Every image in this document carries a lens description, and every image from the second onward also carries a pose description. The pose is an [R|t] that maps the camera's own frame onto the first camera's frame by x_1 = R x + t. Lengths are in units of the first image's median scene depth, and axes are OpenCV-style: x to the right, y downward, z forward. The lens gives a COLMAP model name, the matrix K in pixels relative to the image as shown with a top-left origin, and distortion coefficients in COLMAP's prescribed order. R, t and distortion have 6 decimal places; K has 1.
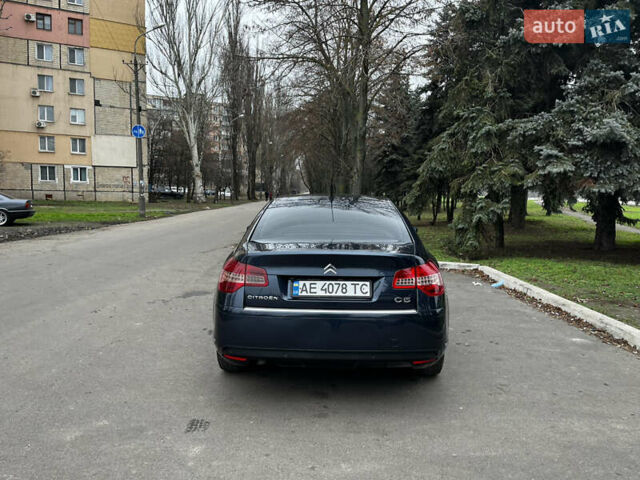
lens RADIAL K [[484.7, 0, 321.3], [0, 484.7, 248.9], [0, 0, 1]] dist [0.058232, -0.080892]
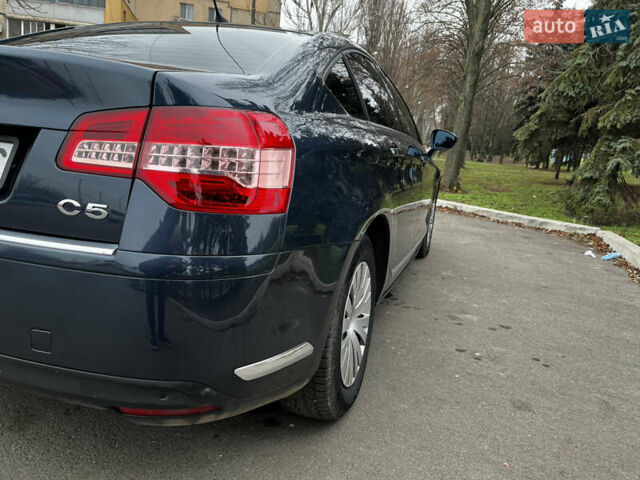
lens RADIAL K [[484.7, 0, 319.2], [0, 484.7, 241.1], [0, 0, 1]] dist [0.058232, -0.080892]
pose [[0.957220, 0.131868, -0.257567, 0.048512], [-0.109952, 0.989116, 0.097780, 0.009695], [0.267658, -0.065277, 0.961300, 0.092446]]
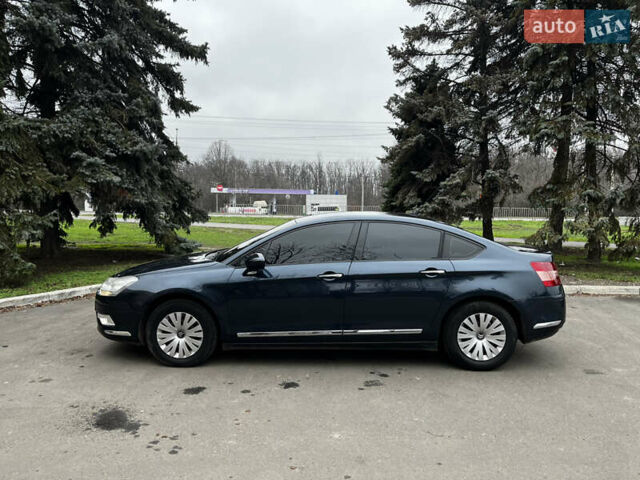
lens RADIAL K [[484.7, 0, 328.2], [0, 484.7, 252.9], [0, 0, 1]] dist [0.058232, -0.080892]
pose [[-0.029182, -0.105886, 0.993950, -0.211188], [0.095751, 0.989505, 0.108223, -0.030263], [-0.994978, 0.098329, -0.018737, 0.226301]]
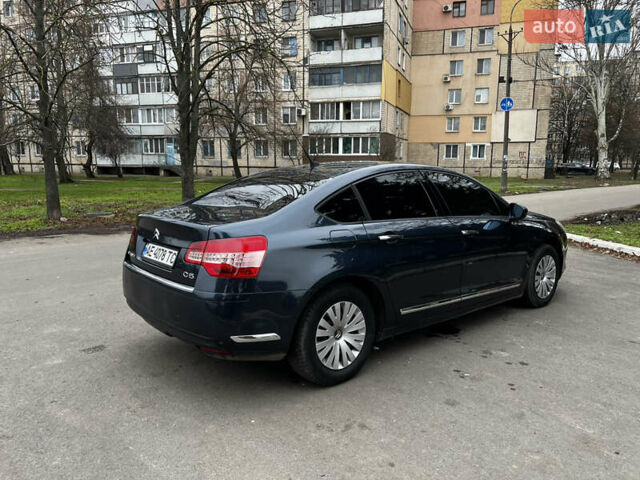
lens RADIAL K [[484.7, 0, 319.7], [0, 484.7, 247.0], [0, 0, 1]] dist [0.058232, -0.080892]
pose [[0.670407, 0.110169, -0.733769, 0.122992], [-0.078348, 0.993898, 0.077642, -0.004555], [0.737846, 0.005438, 0.674948, 0.070849]]
